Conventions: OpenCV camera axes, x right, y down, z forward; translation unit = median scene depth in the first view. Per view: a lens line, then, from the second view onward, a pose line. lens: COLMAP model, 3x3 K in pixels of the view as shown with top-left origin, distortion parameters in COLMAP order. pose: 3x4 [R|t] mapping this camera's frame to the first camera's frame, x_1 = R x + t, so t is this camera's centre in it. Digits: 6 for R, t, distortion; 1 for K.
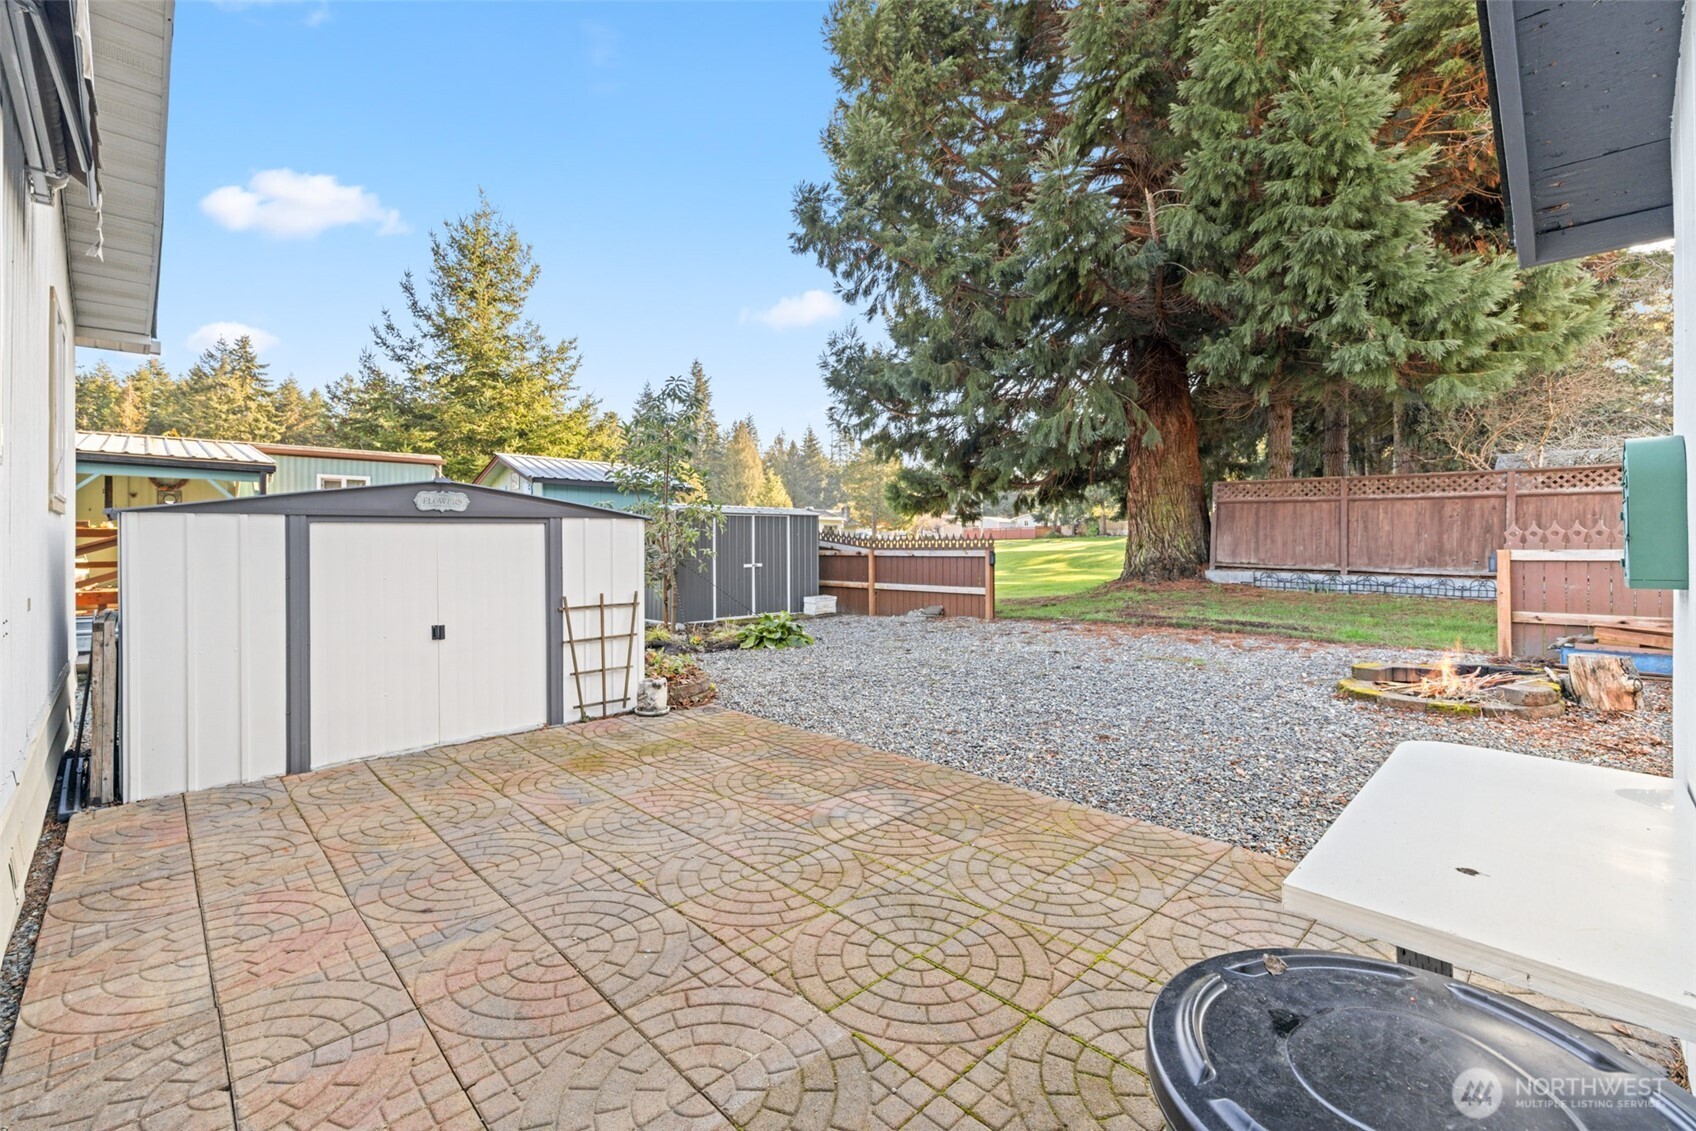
lens RADIAL K [[721.1, 0, 841.2], [0, 721.1, 547.8], [0, 0, 1]] dist [0.001467, 0.000086]
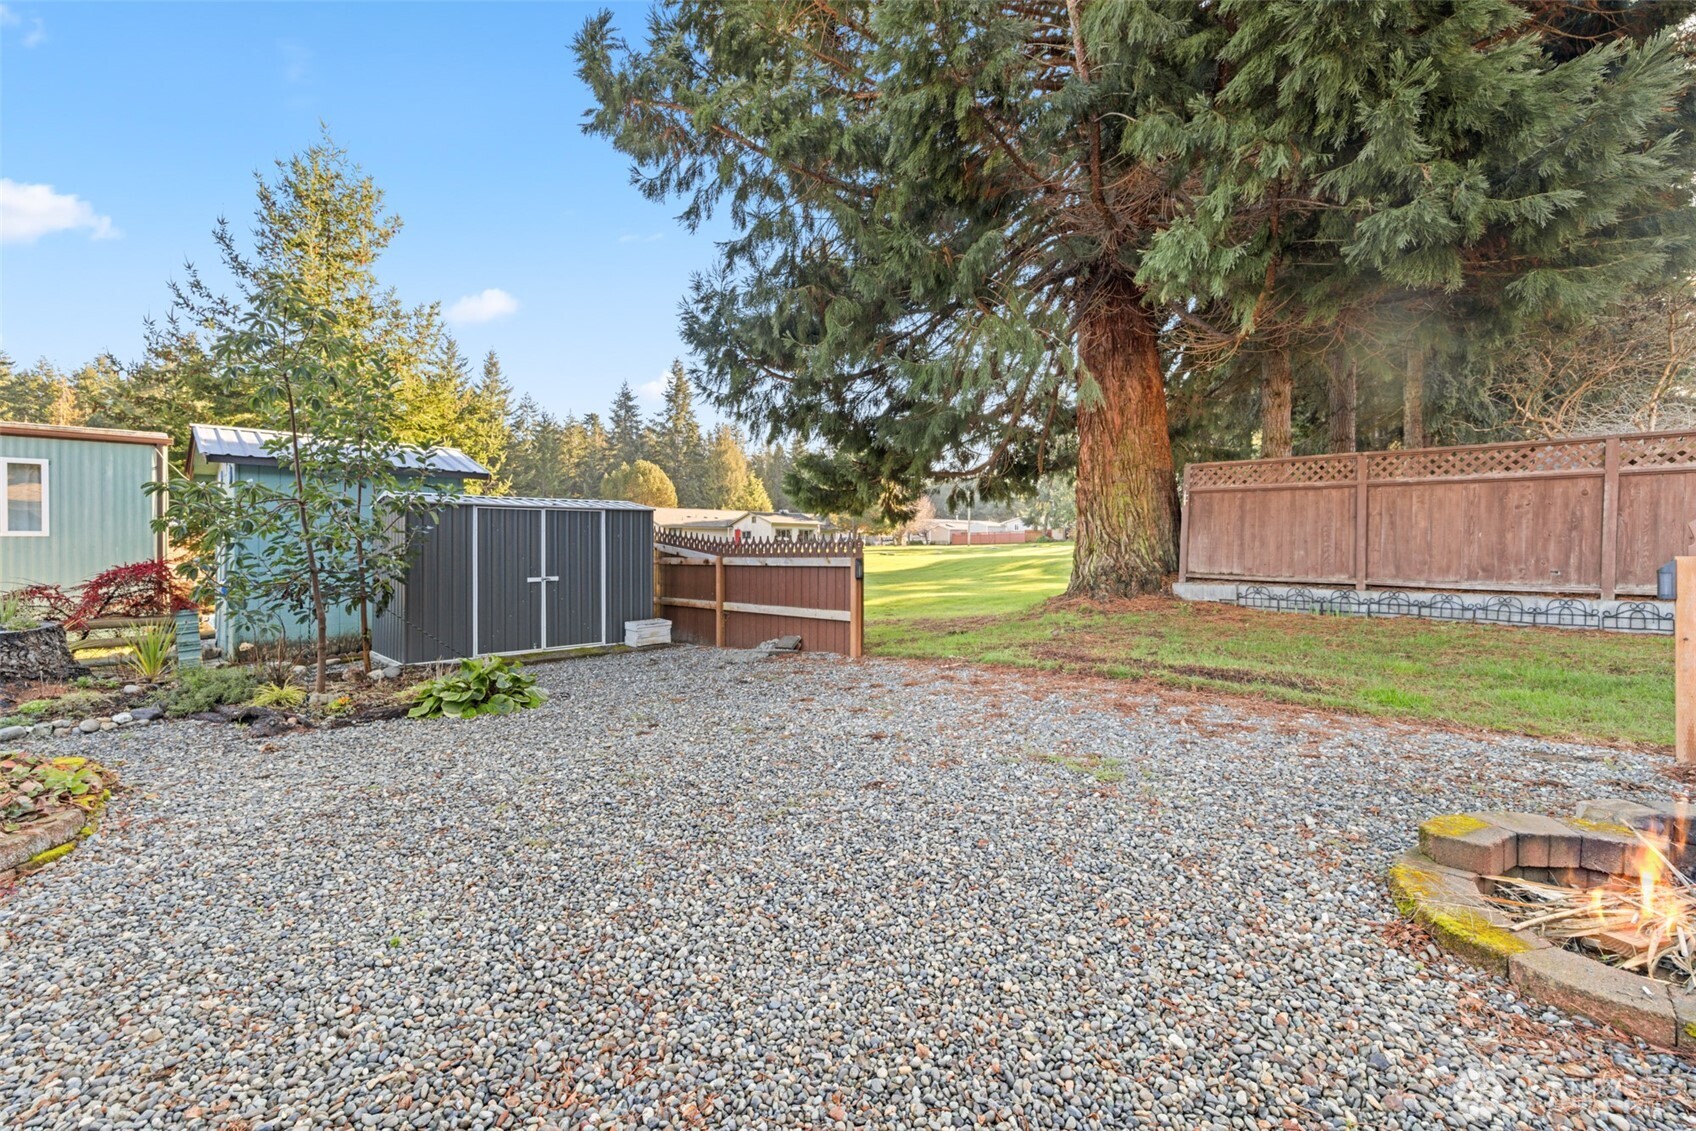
lens RADIAL K [[730.8, 0, 848.0], [0, 730.8, 565.5], [0, 0, 1]] dist [0.000526, 0.000295]
pose [[0.999901, -0.003049, 0.013737, 0.226219], [0.002817, 0.999854, 0.016832, -0.000800], [-0.013787, -0.016791, 0.999764, 0.358181]]
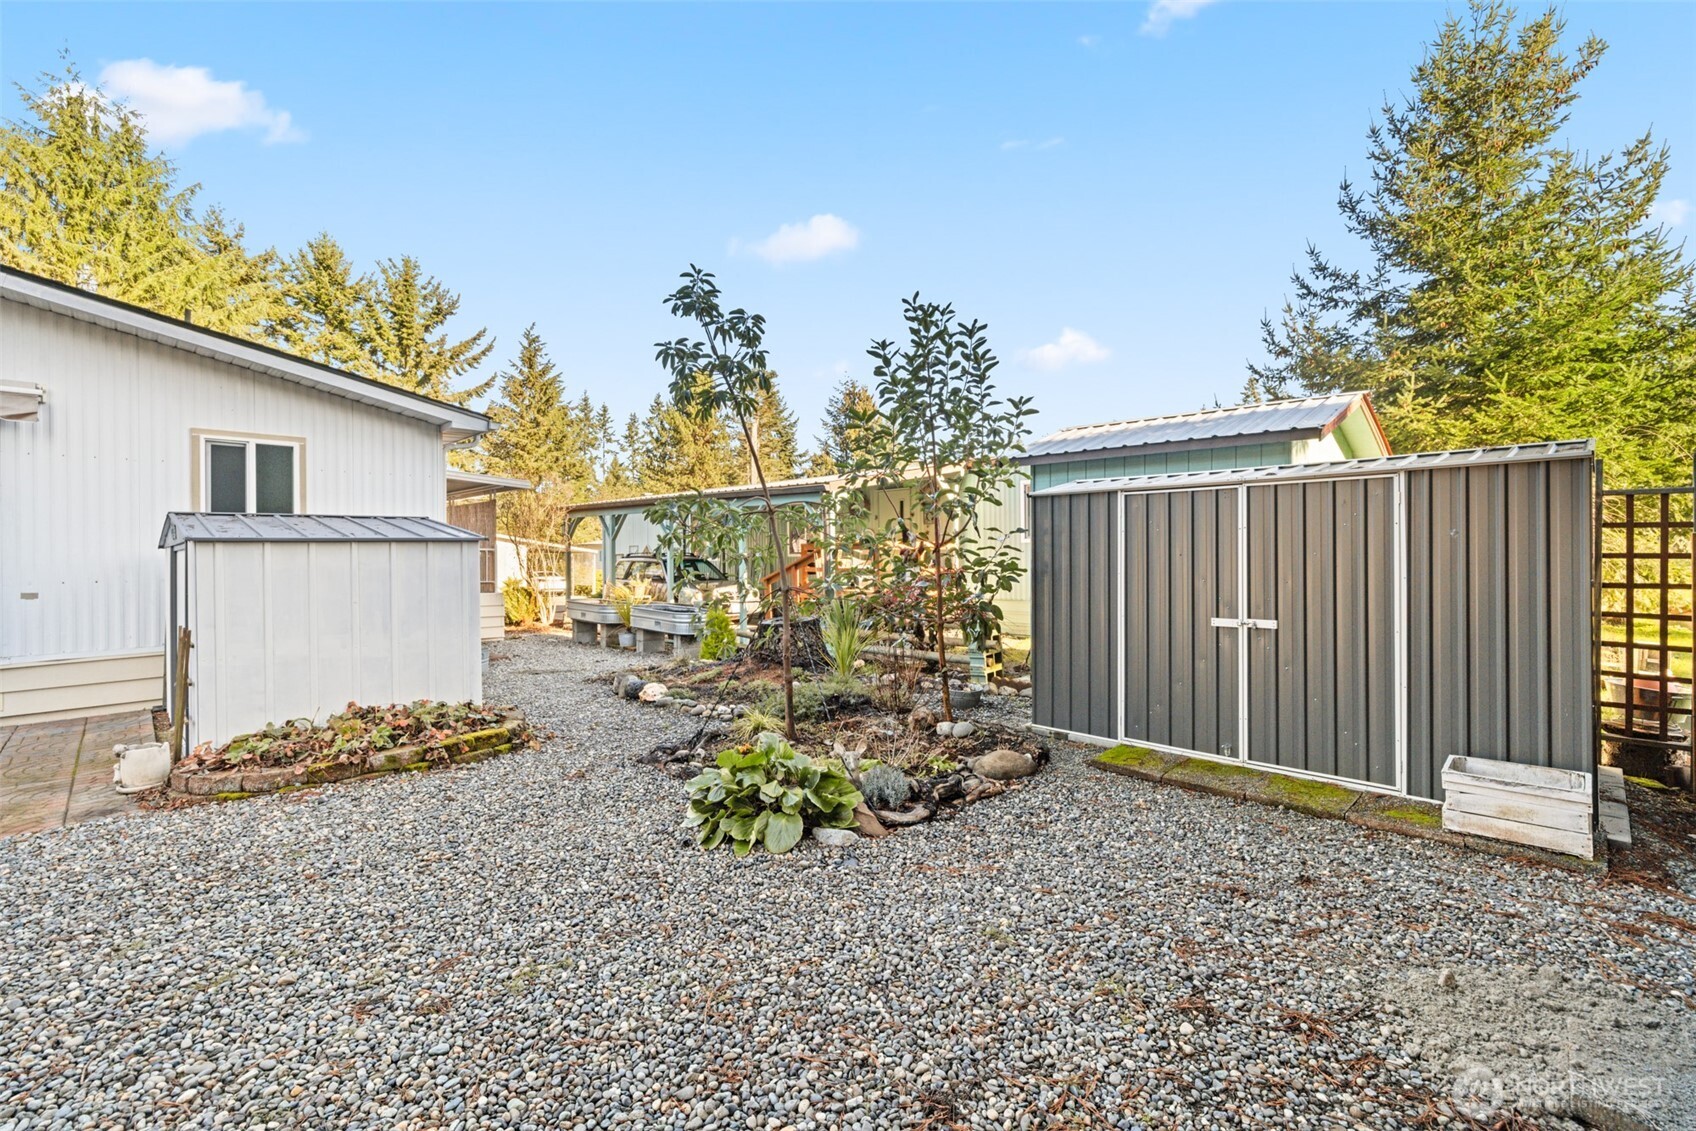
lens RADIAL K [[710.9, 0, 820.4], [0, 710.9, 569.9], [0, 0, 1]] dist [-0.002744, -0.000433]
pose [[0.005511, 0.028913, -0.999567, 0.303886], [0.001664, 0.999580, 0.028922, -0.017242], [0.999983, -0.001823, 0.005460, 1.034272]]
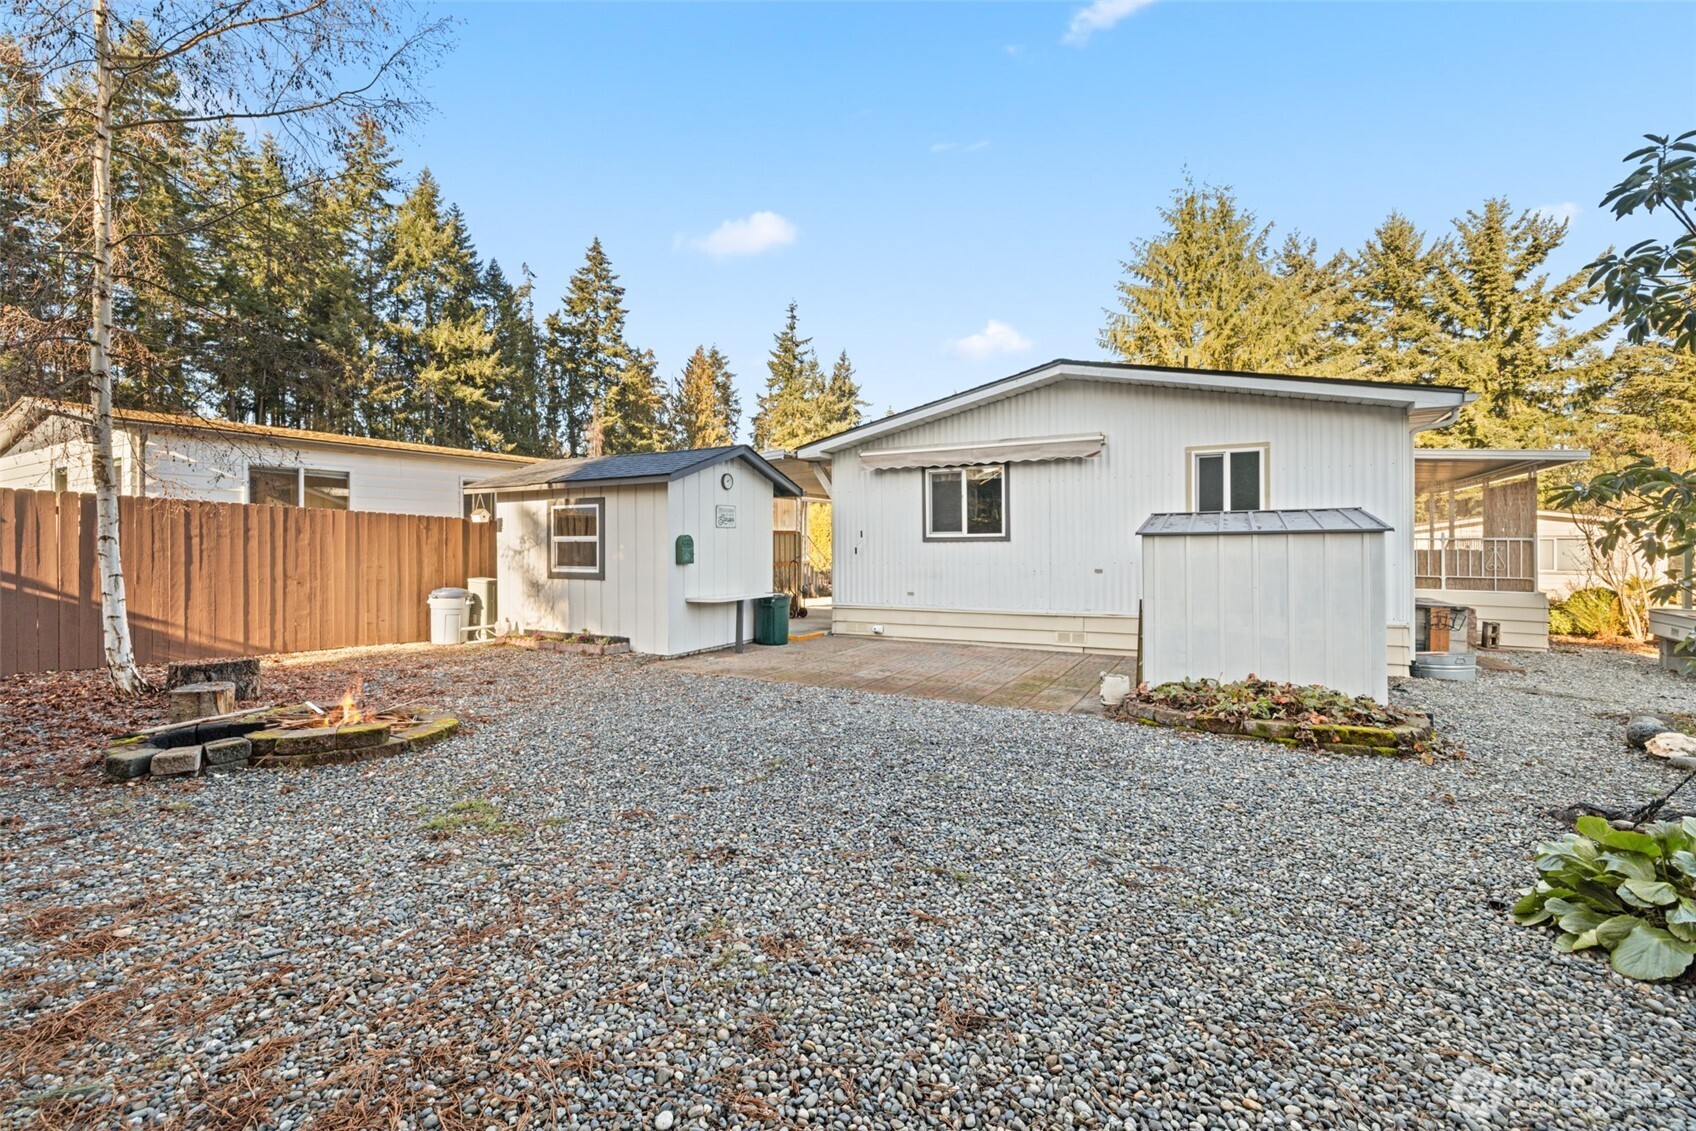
lens RADIAL K [[711.3, 0, 863.2], [0, 711.3, 576.2], [0, 0, 1]] dist [0.006461, -0.000270]
pose [[-0.948288, 0.018785, -0.316854, 0.284080], [0.003547, 0.998812, 0.048598, -0.018416], [0.317391, 0.044961, -0.947228, 1.157281]]
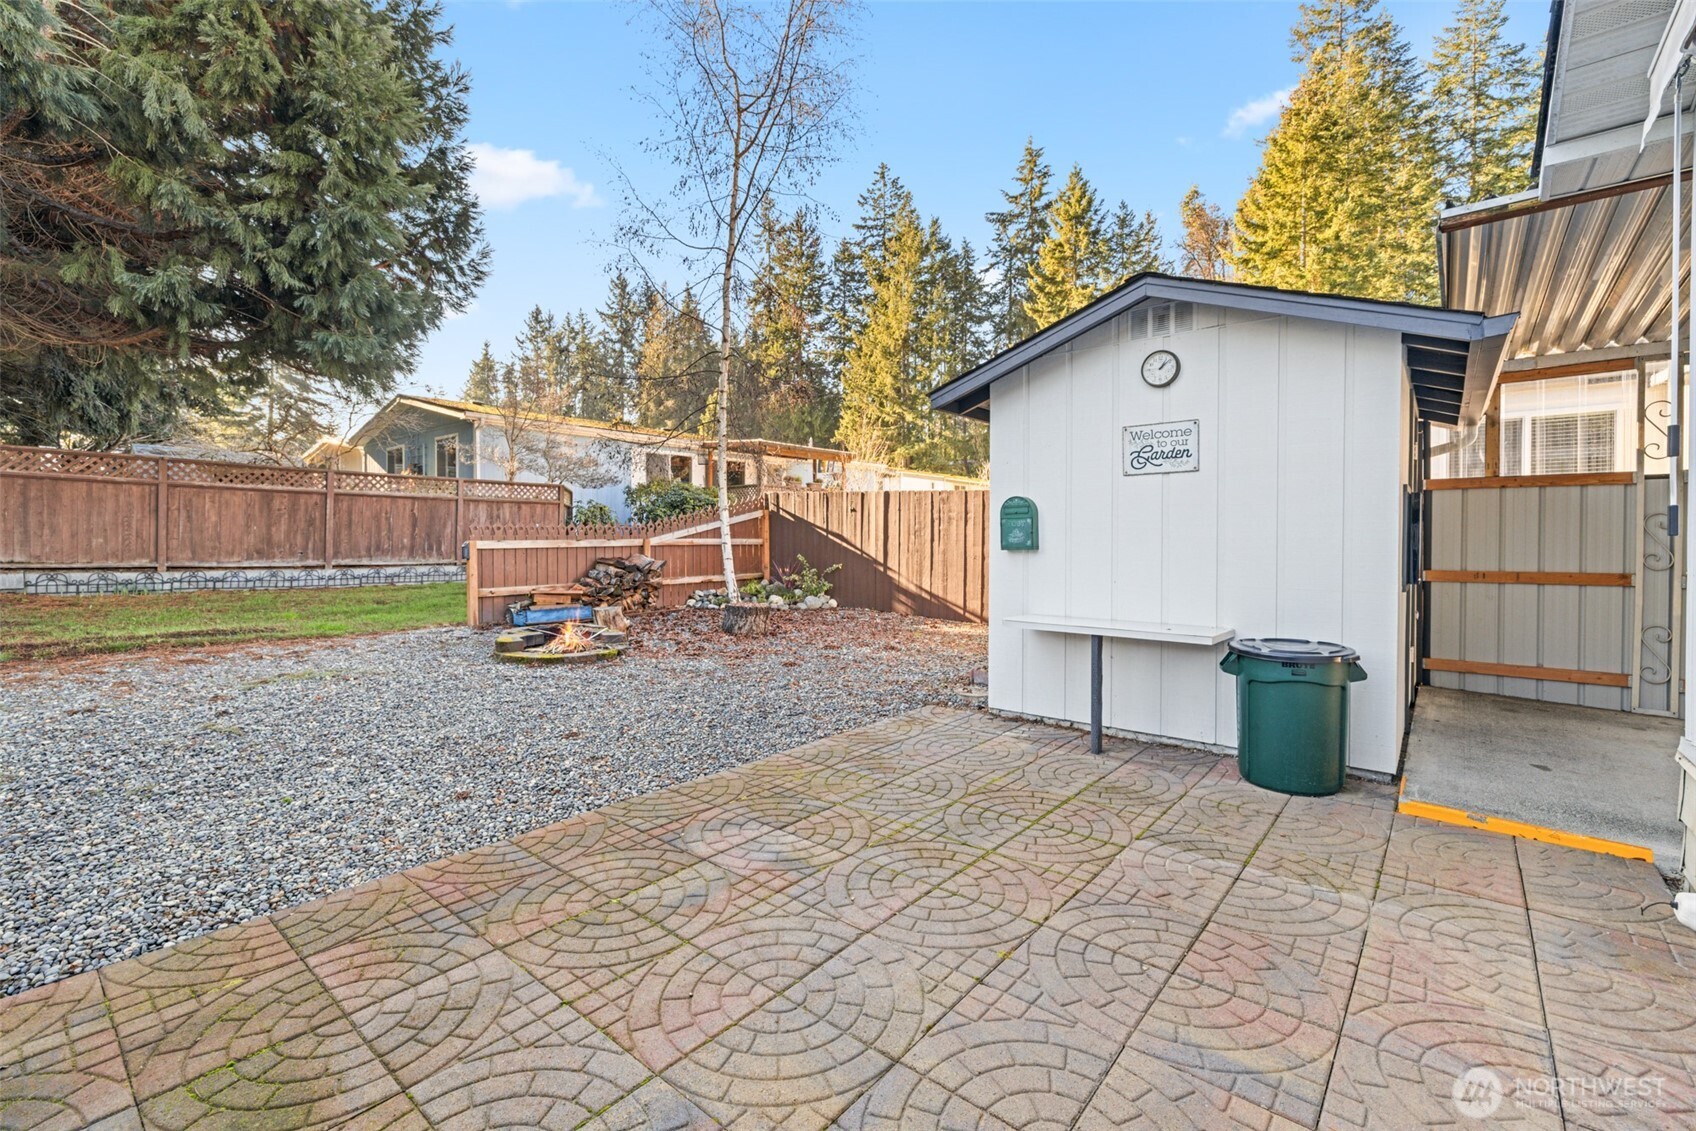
lens RADIAL K [[739.2, 0, 824.1], [0, 739.2, 551.8], [0, 0, 1]] dist [0.001293, 0.000521]
pose [[-0.089813, -0.015056, 0.995845, -0.311348], [0.002825, 0.999878, 0.015371, 0.003165], [-0.995955, 0.004194, -0.089760, 0.371905]]
